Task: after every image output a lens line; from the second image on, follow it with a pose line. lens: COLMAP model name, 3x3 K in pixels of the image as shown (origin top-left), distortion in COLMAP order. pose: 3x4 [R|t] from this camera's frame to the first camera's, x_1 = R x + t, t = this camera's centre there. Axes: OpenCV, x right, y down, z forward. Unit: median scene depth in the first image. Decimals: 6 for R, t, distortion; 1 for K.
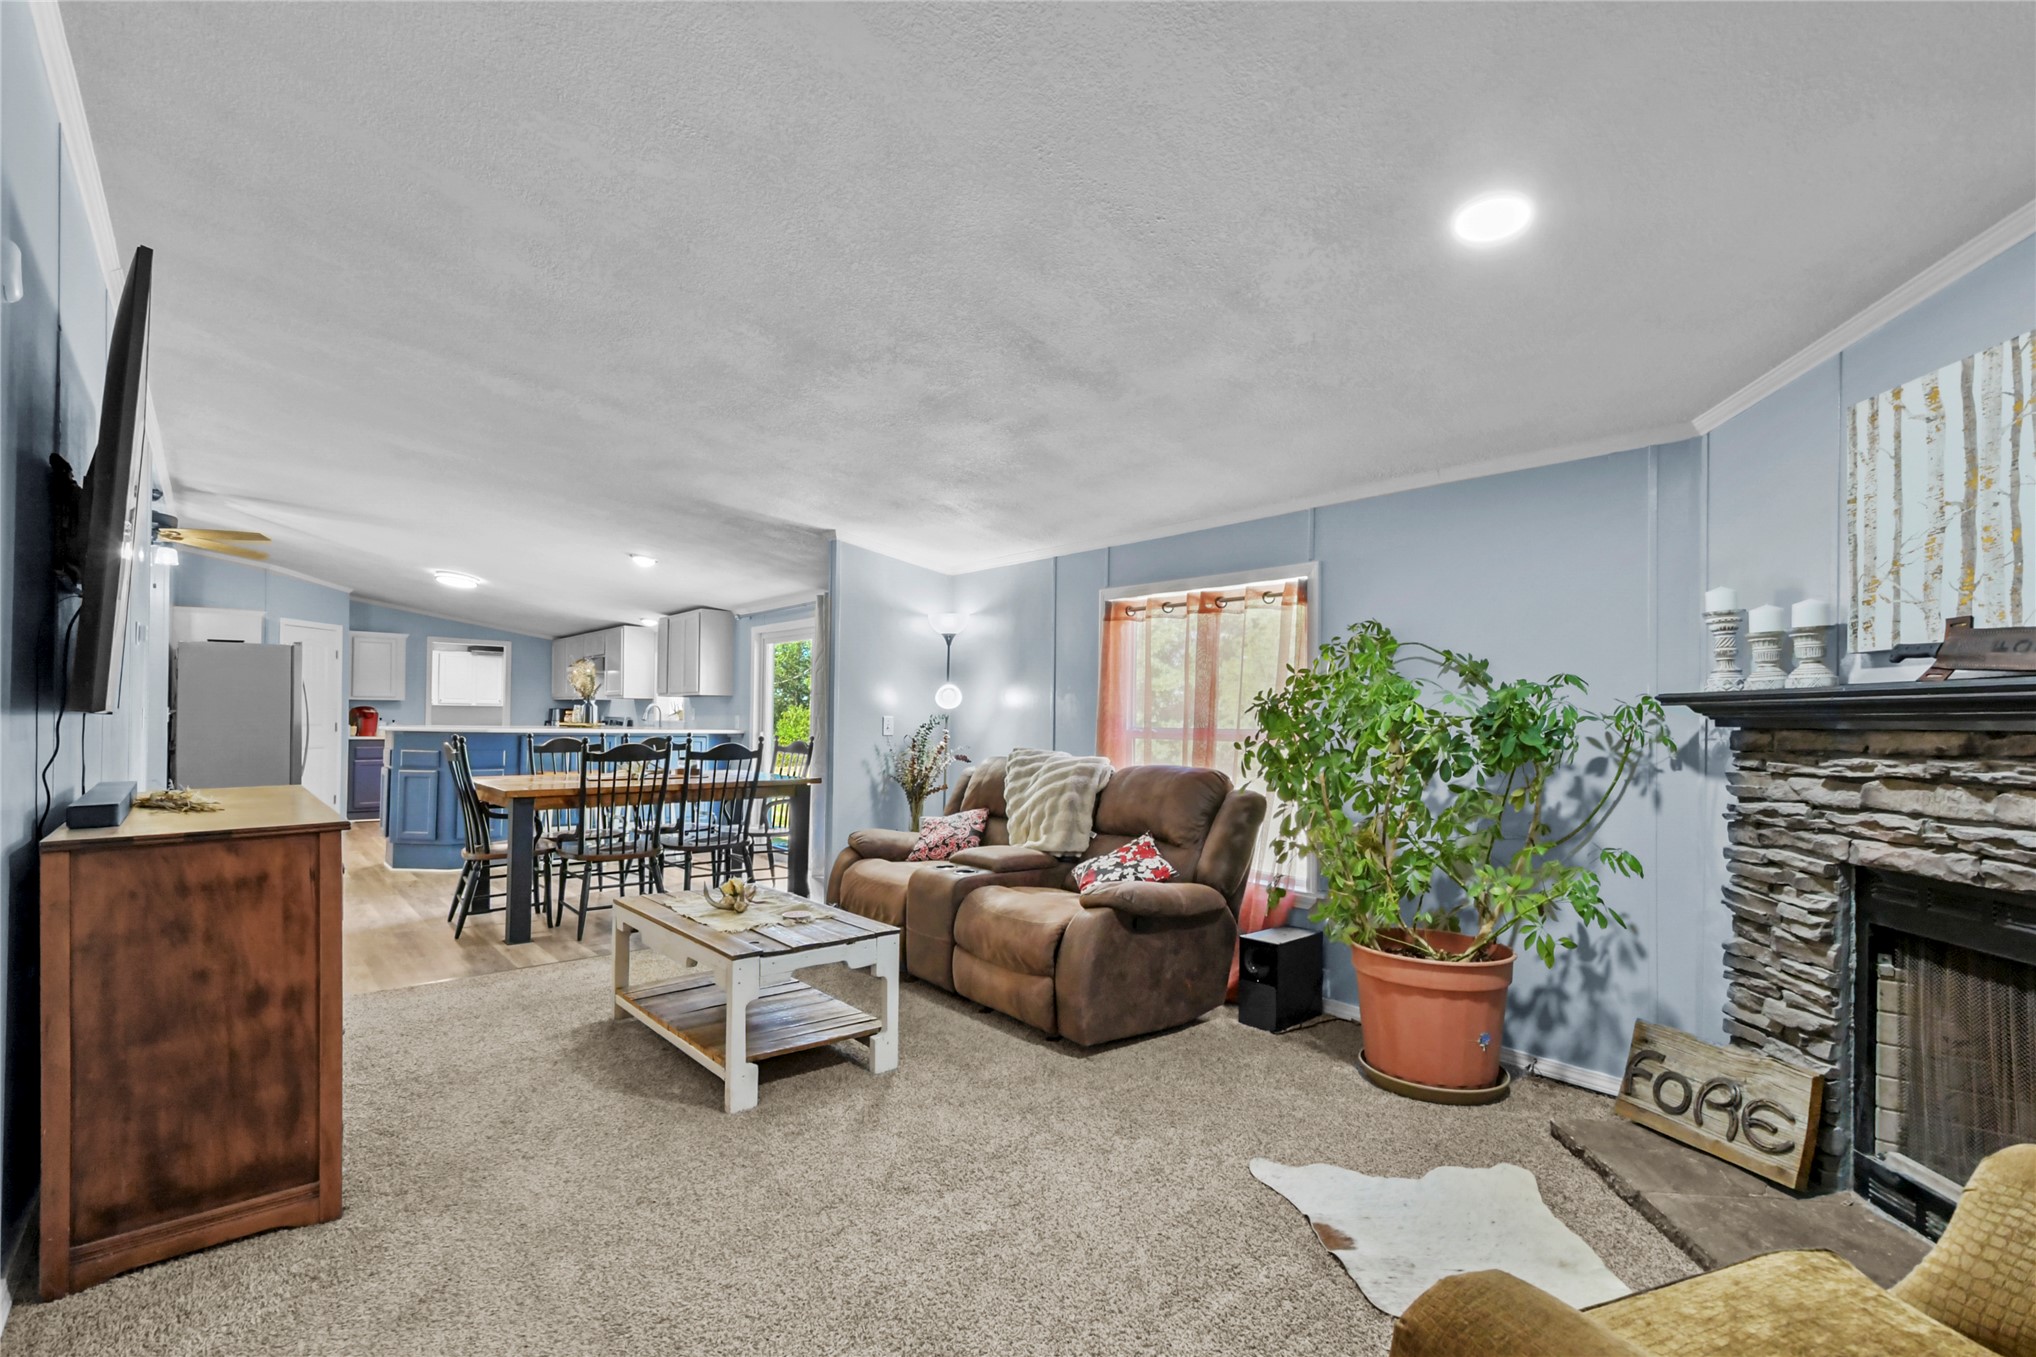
lens RADIAL K [[931.3, 0, 1016.5], [0, 931.3, 712.4], [0, 0, 1]] dist [0.016425, -0.000078]
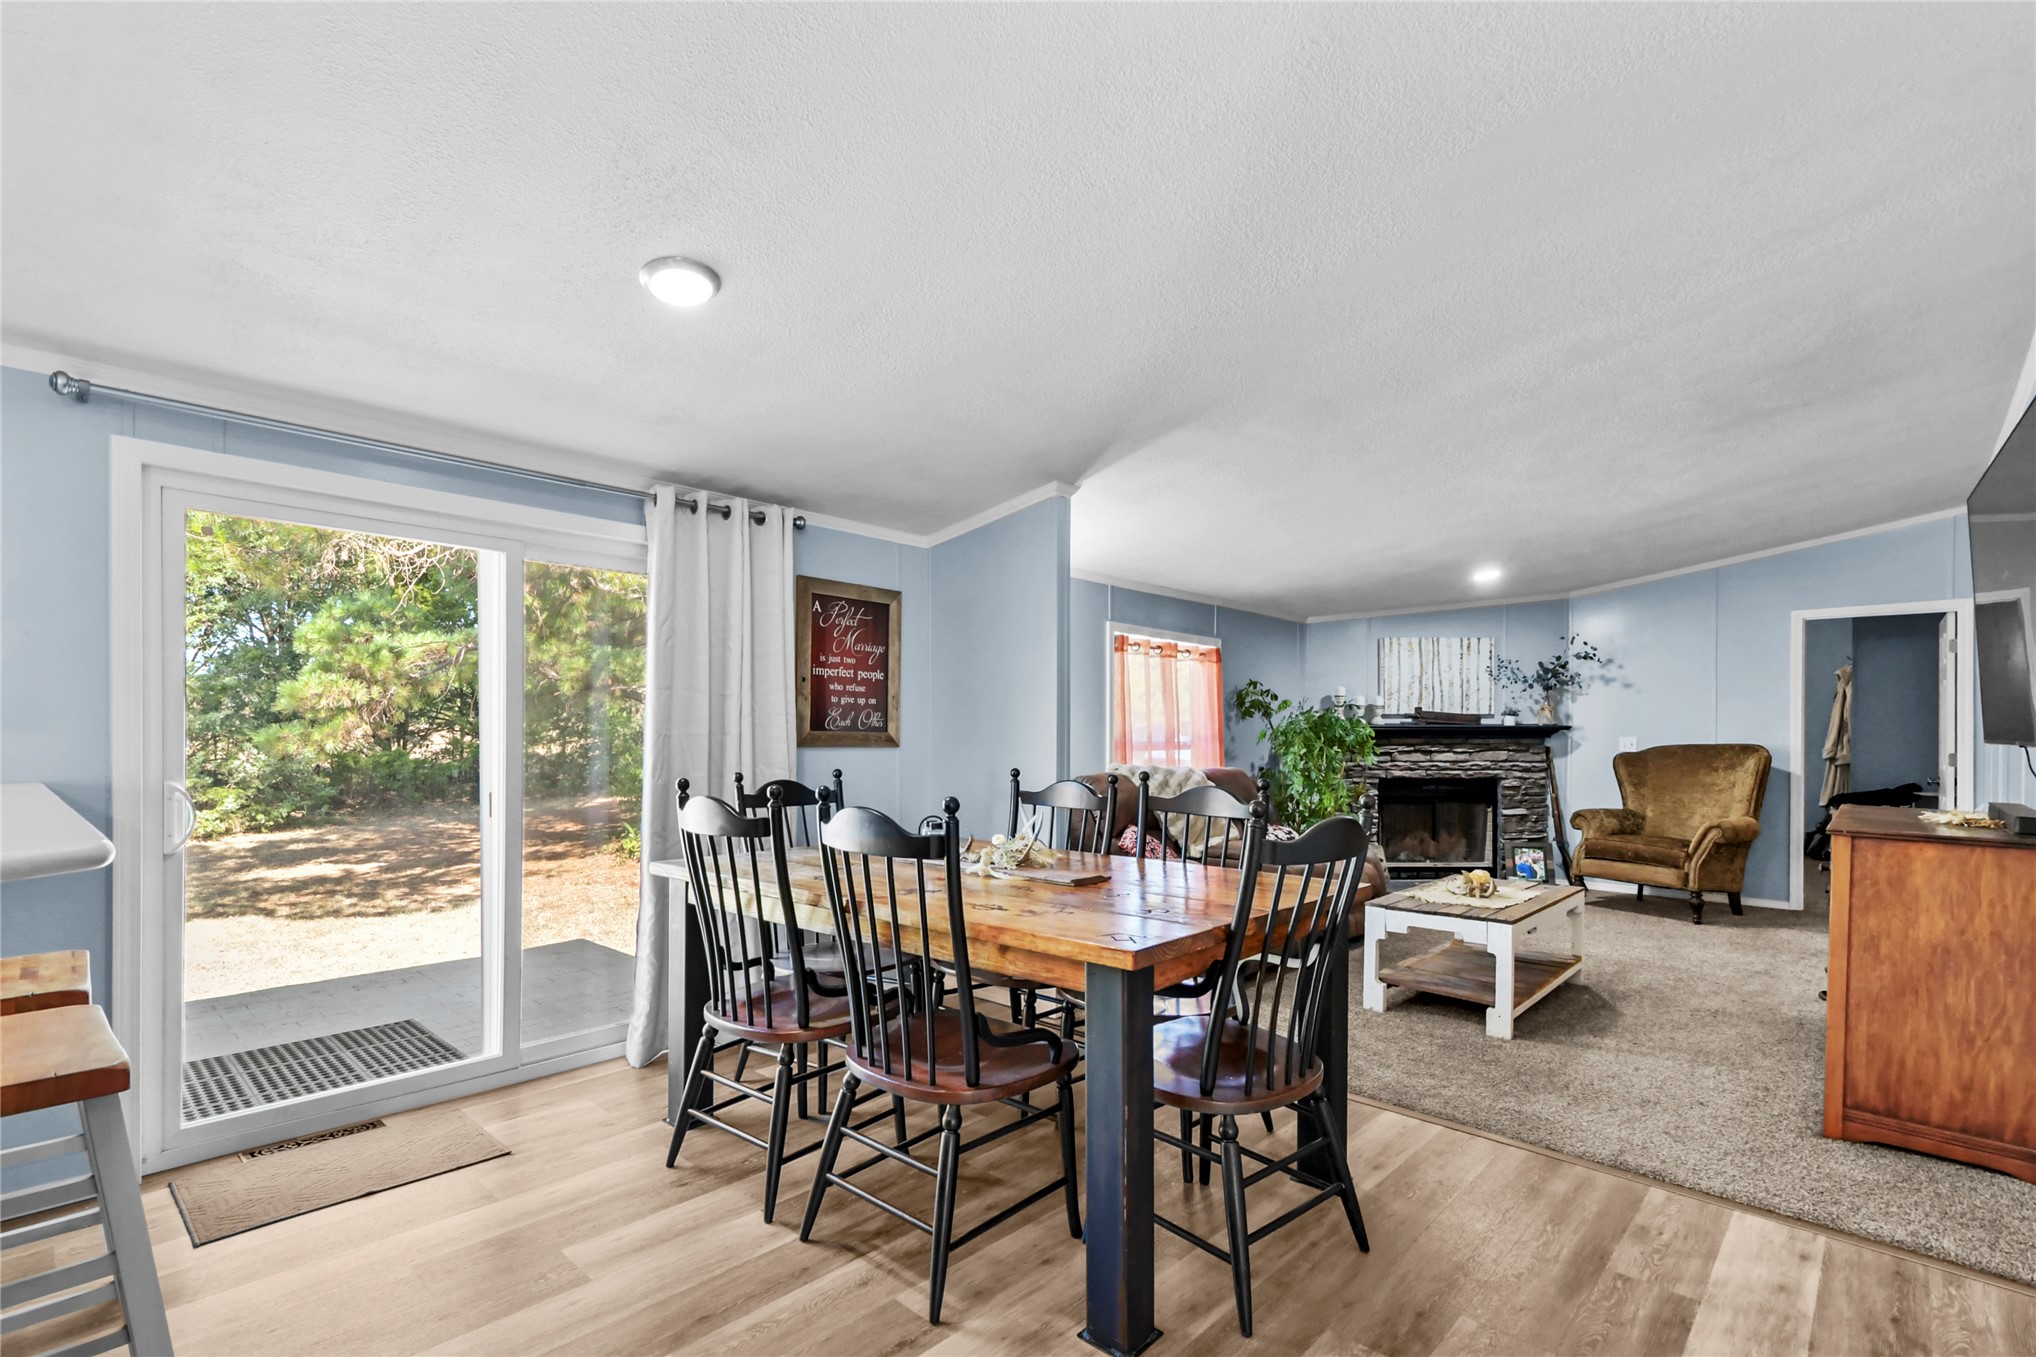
lens RADIAL K [[931.3, 0, 1019.0], [0, 931.3, 740.2], [0, 0, 1]] dist [0.016425, -0.000078]
pose [[-0.112533, -0.015007, 0.993535, -2.278098], [-0.013259, 0.999820, 0.013600, 0.000090], [-0.993560, -0.011643, -0.112712, 2.738214]]
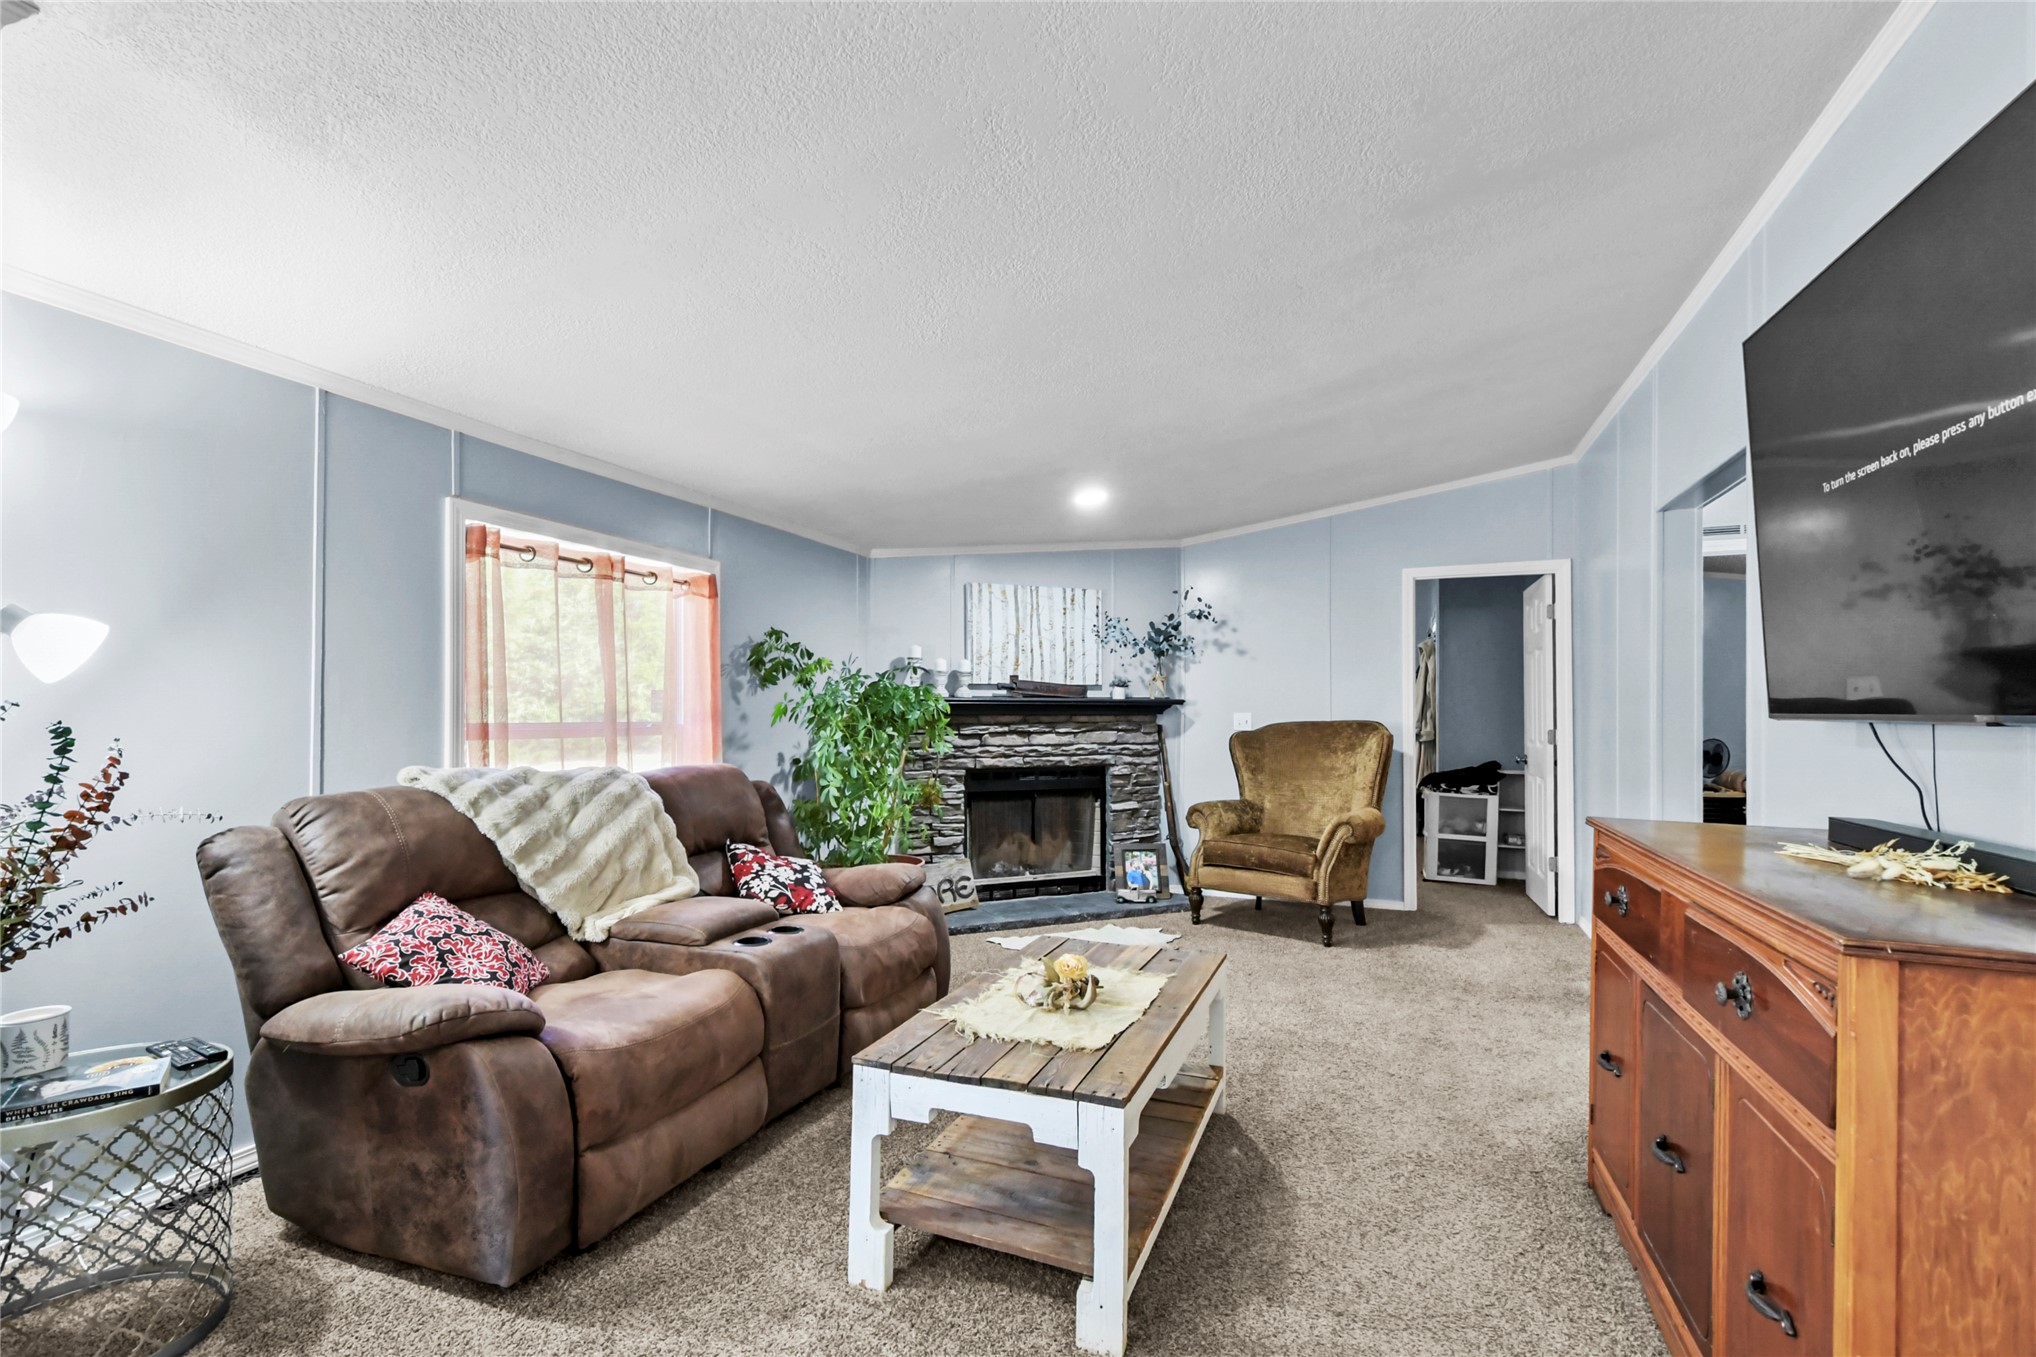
lens RADIAL K [[931.3, 0, 1002.0], [0, 931.3, 722.8], [0, 0, 1]] dist [0.016425, -0.000078]
pose [[-0.453653, -0.016986, 0.891017, -1.383640], [-0.011848, 0.999845, 0.013028, 0.006929], [-0.891100, -0.004646, -0.453784, 2.130872]]
